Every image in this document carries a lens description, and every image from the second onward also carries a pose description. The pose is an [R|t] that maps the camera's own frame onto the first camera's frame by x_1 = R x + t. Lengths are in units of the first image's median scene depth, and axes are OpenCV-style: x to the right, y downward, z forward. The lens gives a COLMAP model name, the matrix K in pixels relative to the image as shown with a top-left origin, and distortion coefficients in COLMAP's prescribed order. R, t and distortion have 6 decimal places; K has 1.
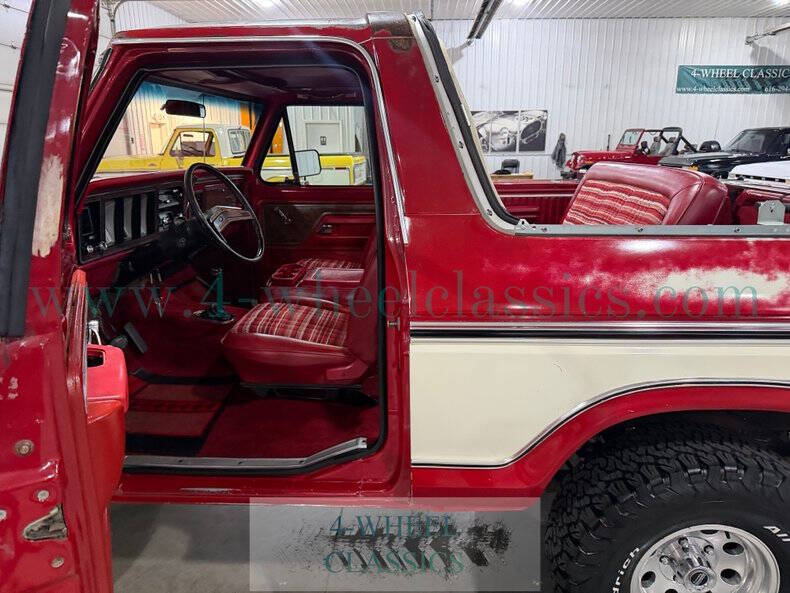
lens RADIAL K [[560.3, 0, 397.8], [0, 560.3, 294.4], [0, 0, 1]] dist [0.034466, -0.042735]
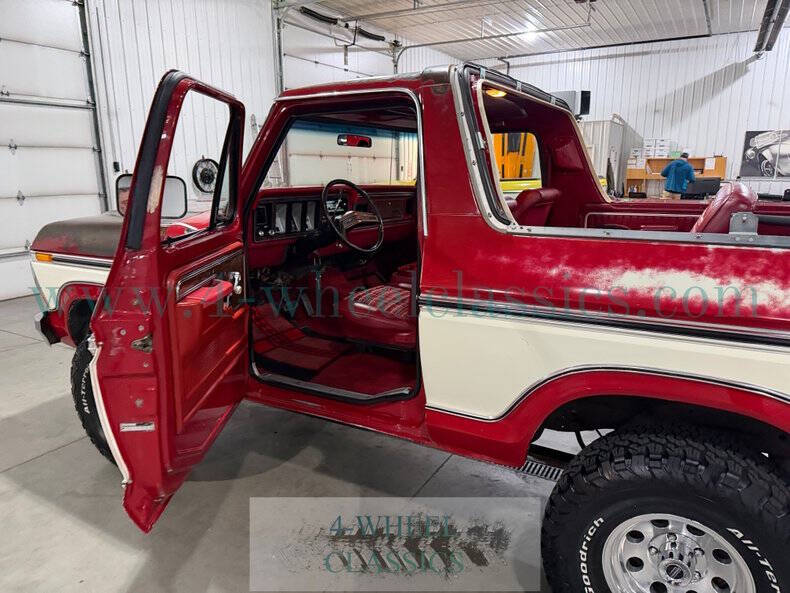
lens RADIAL K [[560.3, 0, 396.8], [0, 560.3, 298.9], [0, 0, 1]] dist [0.034466, -0.042735]
pose [[0.889839, 0.099139, -0.445374, 0.259164], [-0.115213, 0.993299, -0.009086, 0.036769], [0.441489, 0.059398, 0.895299, -0.103855]]
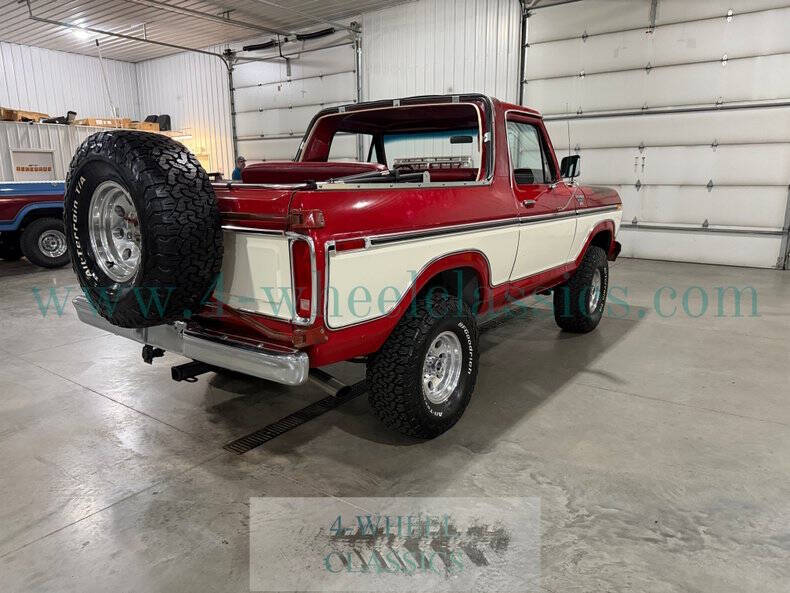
lens RADIAL K [[560.3, 0, 391.8], [0, 560.3, 302.3], [0, 0, 1]] dist [0.034466, -0.042735]
pose [[-0.556246, 0.183643, -0.810473, 1.157736], [-0.210889, 0.912156, 0.351421, -0.326259], [0.803814, 0.366396, -0.468655, 1.438938]]
